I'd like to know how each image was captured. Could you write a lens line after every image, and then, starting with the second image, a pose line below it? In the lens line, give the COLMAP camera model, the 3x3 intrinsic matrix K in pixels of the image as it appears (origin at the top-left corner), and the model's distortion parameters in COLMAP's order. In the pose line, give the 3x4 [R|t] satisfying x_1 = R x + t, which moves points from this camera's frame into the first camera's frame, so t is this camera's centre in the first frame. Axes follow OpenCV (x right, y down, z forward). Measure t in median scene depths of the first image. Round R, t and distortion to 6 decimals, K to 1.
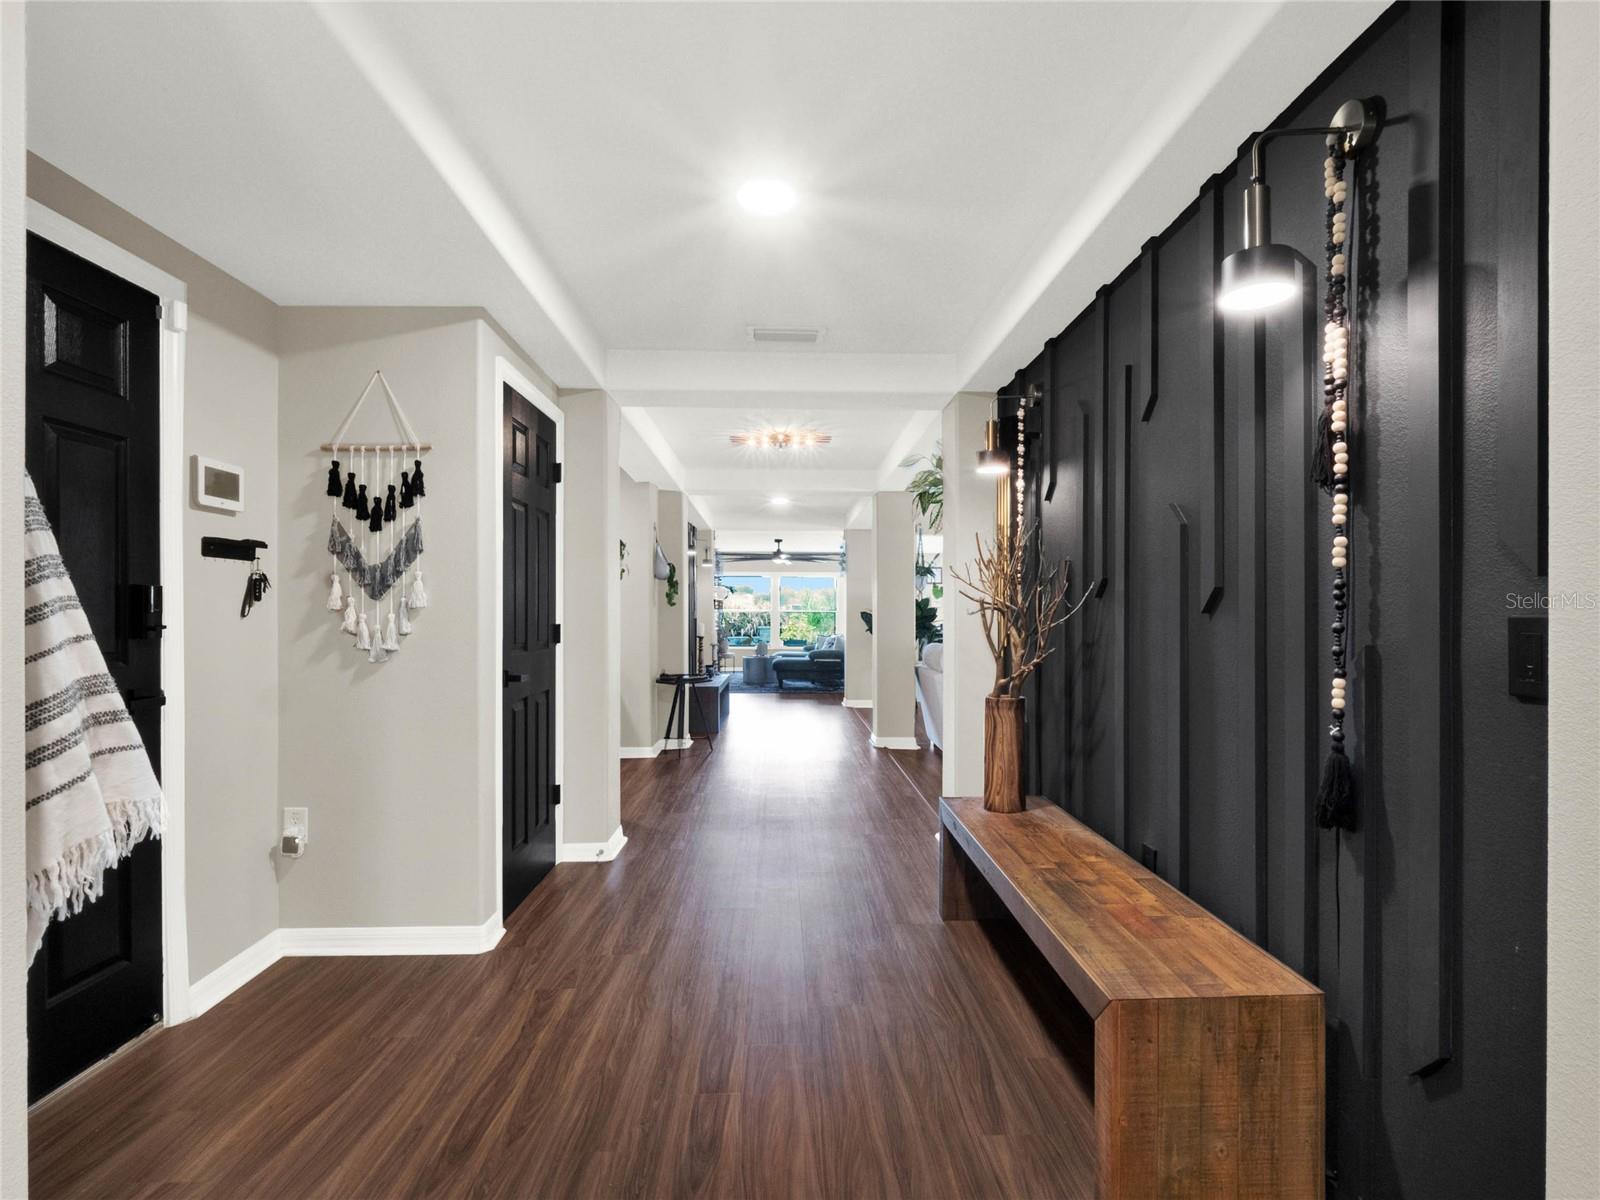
lens RADIAL K [[810.0, 0, 803.3], [0, 810.0, 609.1], [0, 0, 1]] dist [-0.006996, -0.003059]
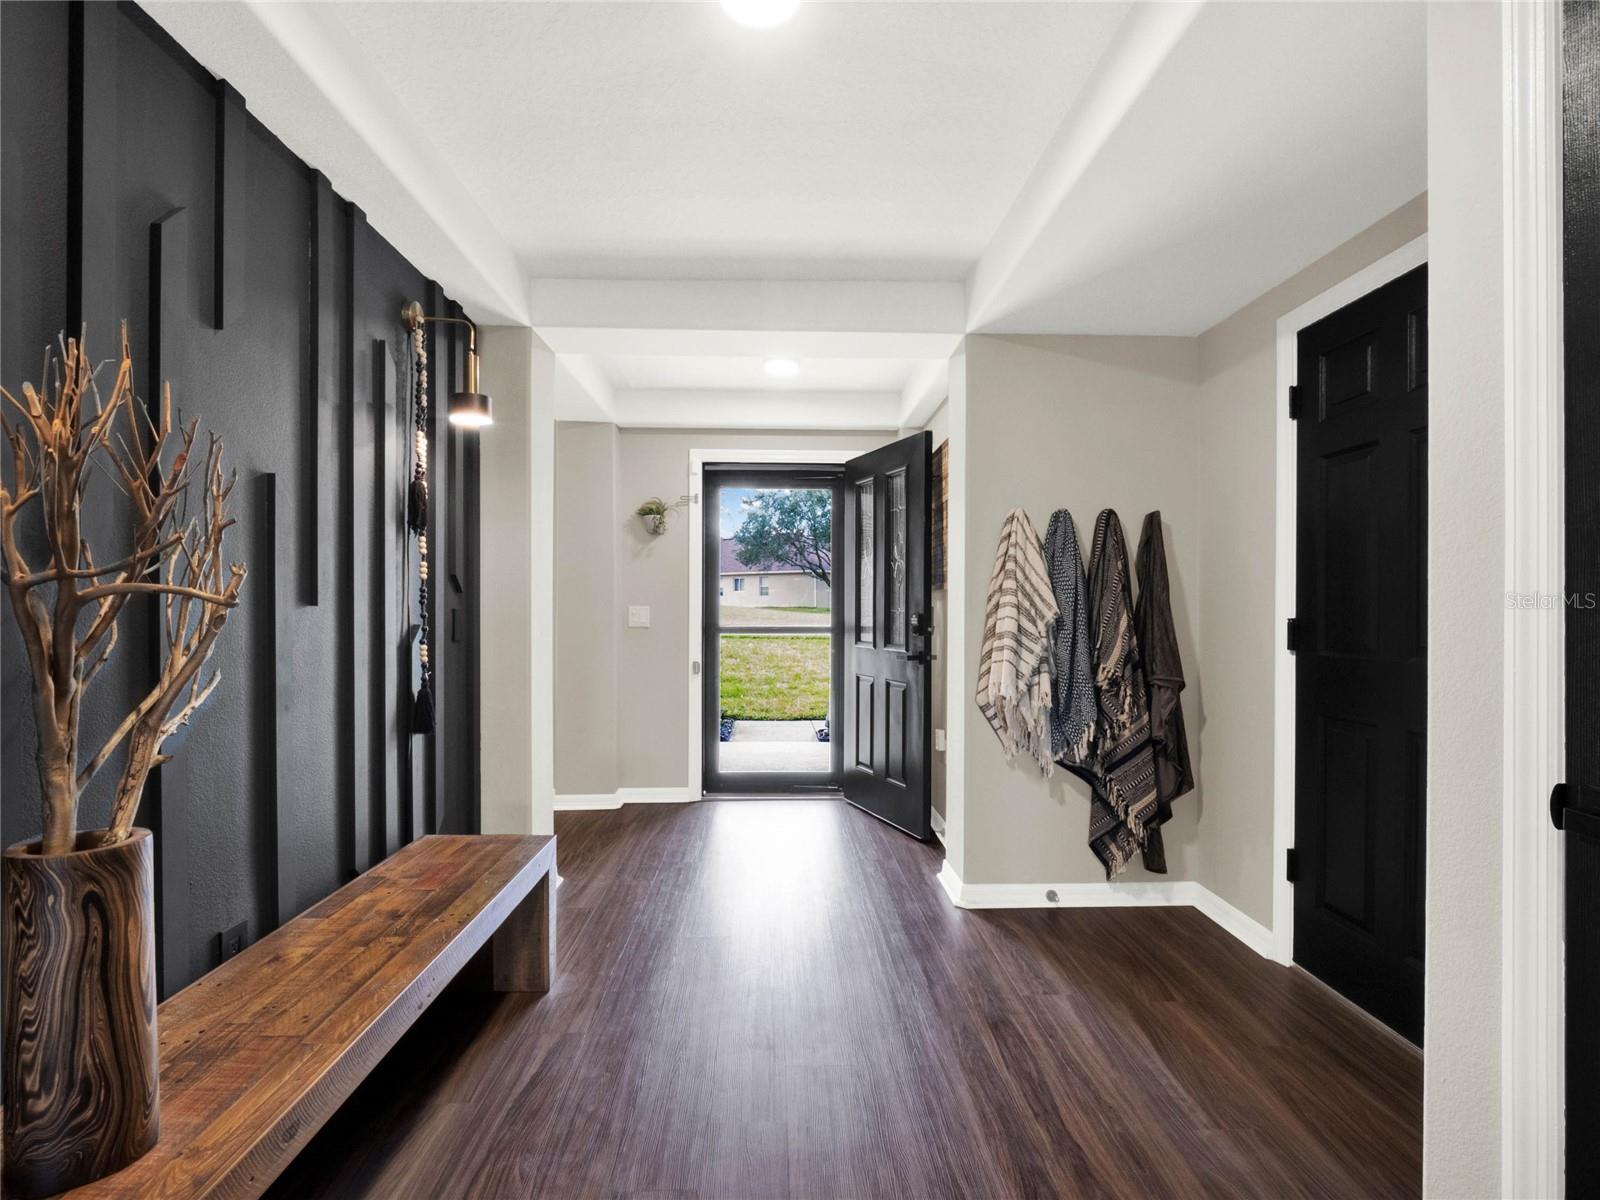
lens RADIAL K [[810.0, 0, 801.7], [0, 810.0, 605.7], [0, 0, 1]] dist [-0.006996, -0.003059]
pose [[-0.999982, -0.002254, -0.005500, -0.085401], [-0.002202, 0.999954, -0.009367, 0.013919], [0.005521, -0.009355, -0.999941, 1.905077]]
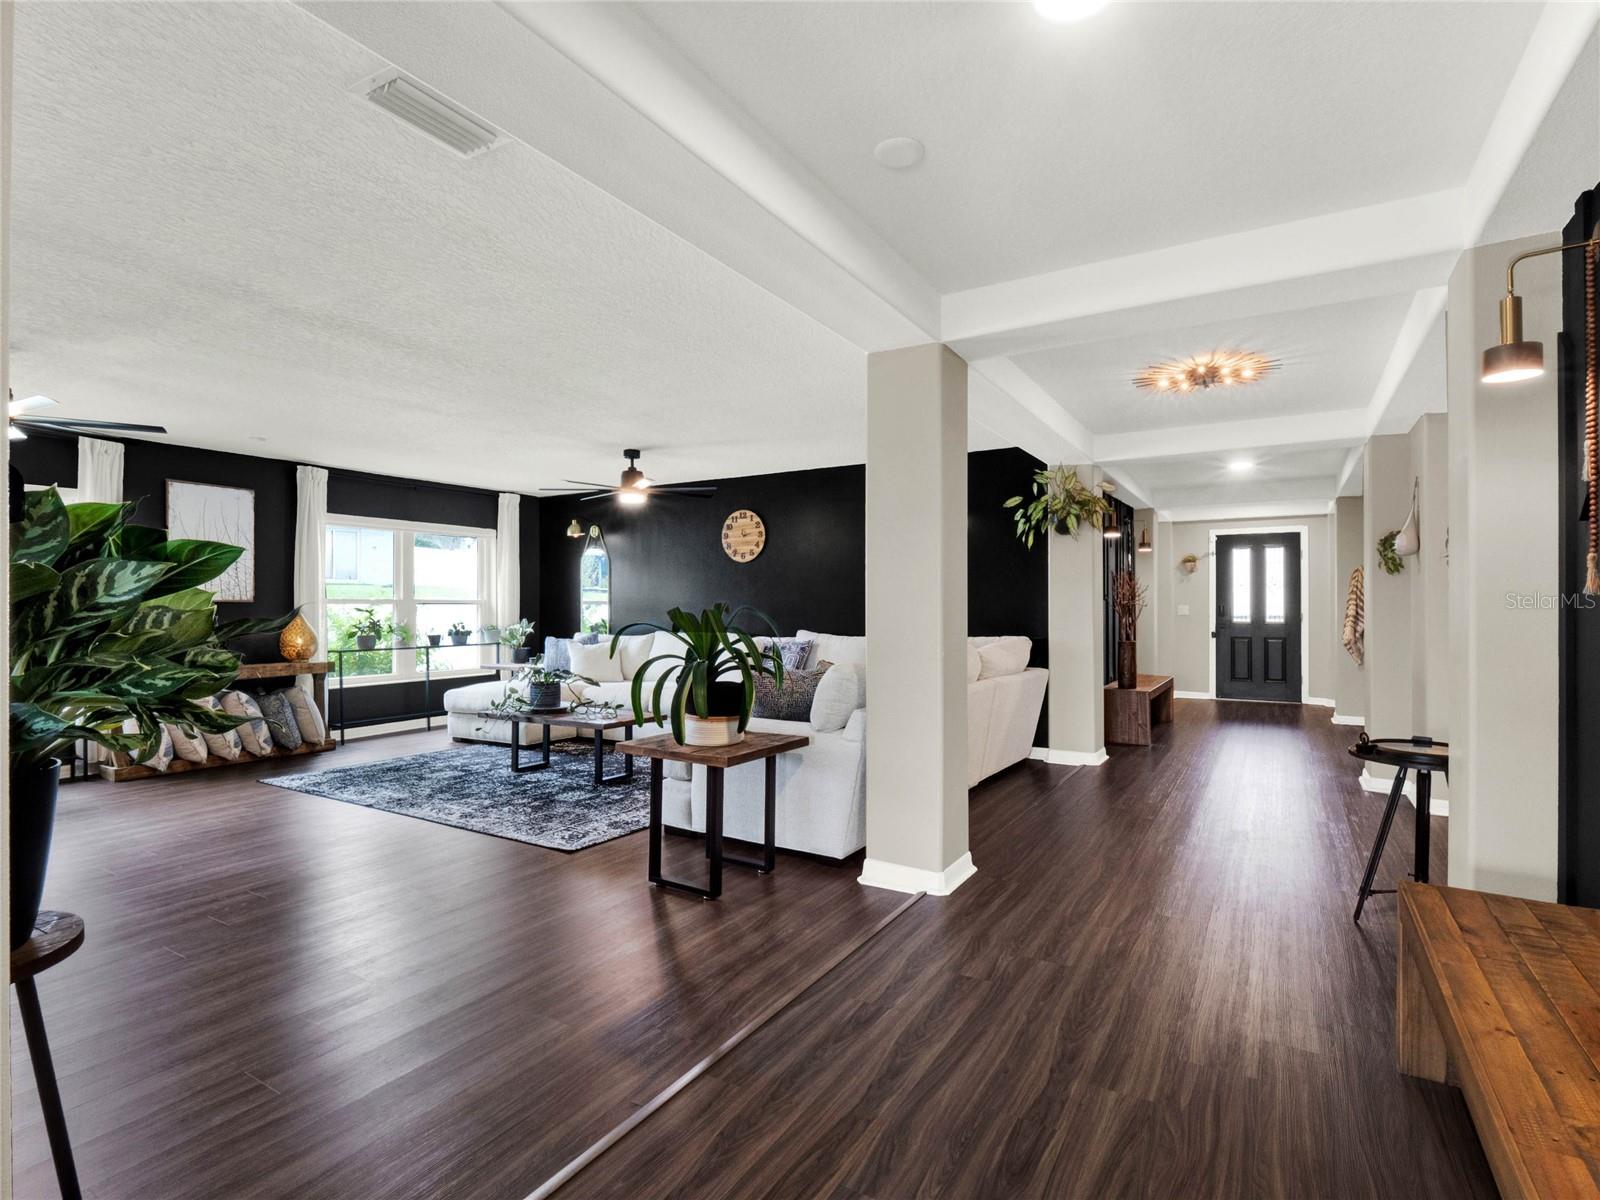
lens RADIAL K [[810.0, 0, 804.7], [0, 810.0, 593.6], [0, 0, 1]] dist [-0.006996, -0.003059]
pose [[-0.848411, 0.008620, 0.529268, -0.337086], [-0.002419, 0.999794, -0.020160, 0.032452], [-0.529333, -0.018384, -0.848215, 5.844981]]
